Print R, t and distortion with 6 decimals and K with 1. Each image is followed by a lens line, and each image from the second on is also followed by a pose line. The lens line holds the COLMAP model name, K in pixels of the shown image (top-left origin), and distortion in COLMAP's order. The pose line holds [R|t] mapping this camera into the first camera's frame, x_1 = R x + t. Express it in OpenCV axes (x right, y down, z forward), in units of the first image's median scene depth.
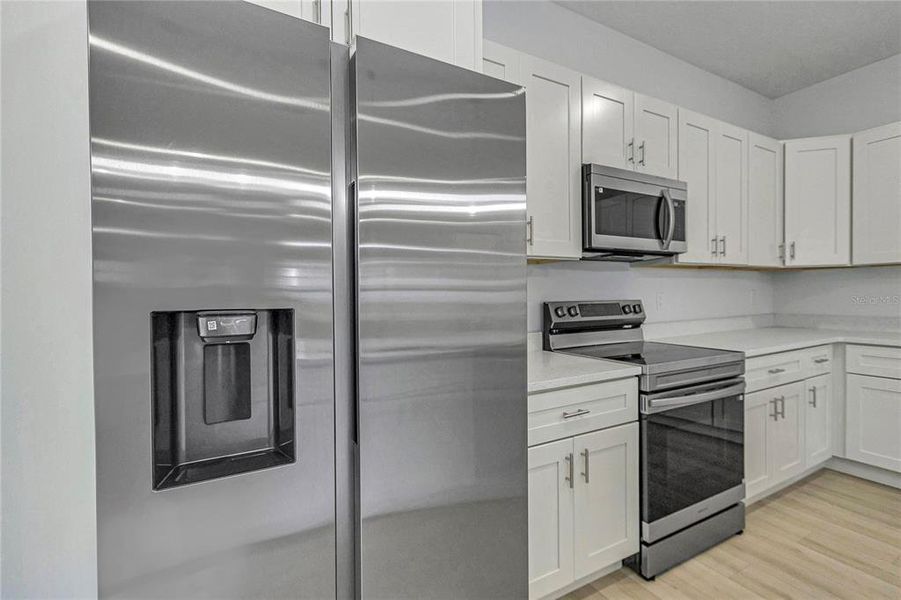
lens RADIAL K [[419.0, 0, 450.5], [0, 419.0, 300.0], [0, 0, 1]] dist [0.002093, -0.000192]
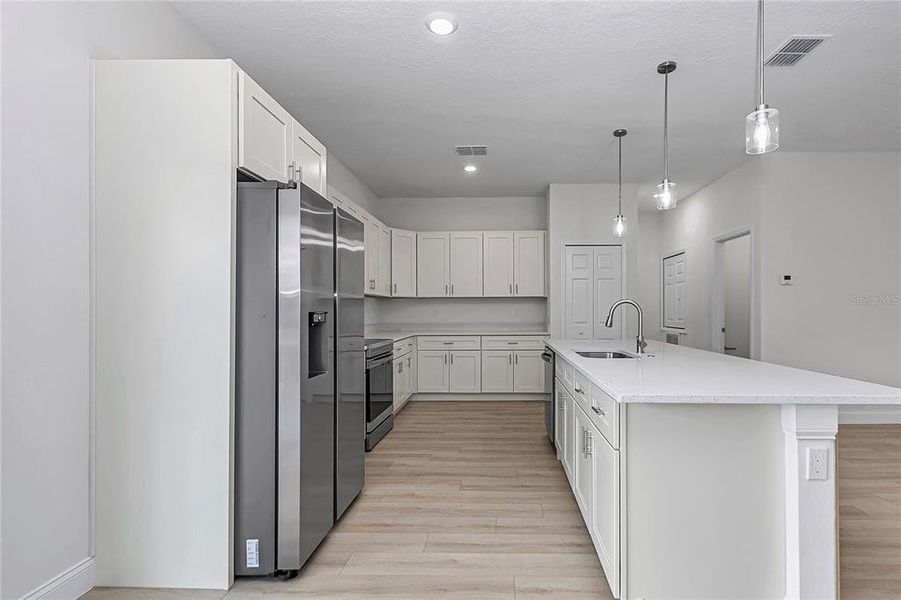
lens RADIAL K [[437.8, 0, 500.7], [0, 437.8, 308.5], [0, 0, 1]] dist [0.000136, -0.000027]
pose [[0.498609, 0.010852, 0.866759, -0.807226], [0.009877, 0.999786, -0.018199, 0.015462], [-0.866770, 0.017635, 0.498395, -0.475773]]
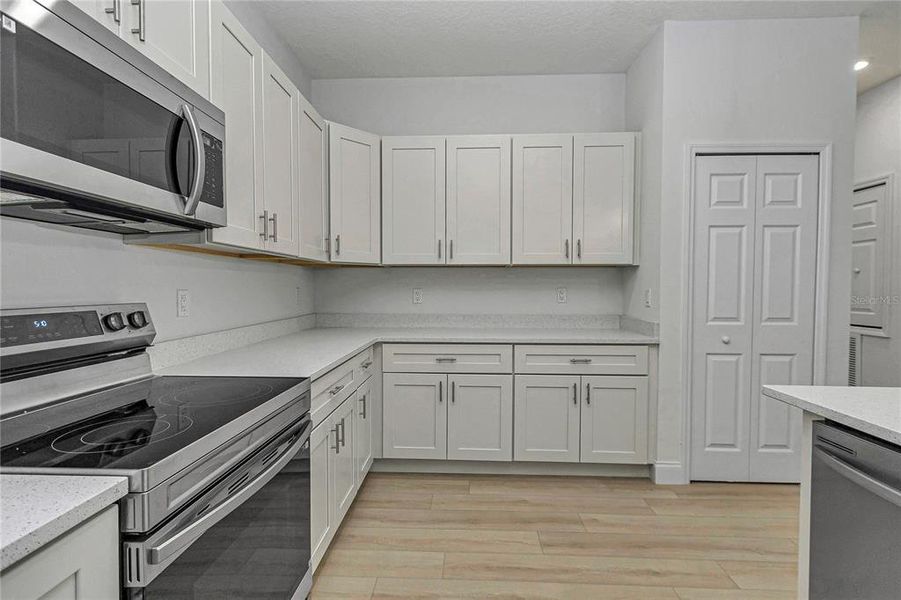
lens RADIAL K [[419.0, 0, 450.5], [0, 419.0, 300.0], [0, 0, 1]] dist [0.002093, -0.000192]
pose [[0.521963, -0.012252, 0.852880, 0.208602], [0.003923, 0.999921, 0.011963, -0.010855], [-0.852959, -0.002899, 0.521970, 0.396754]]
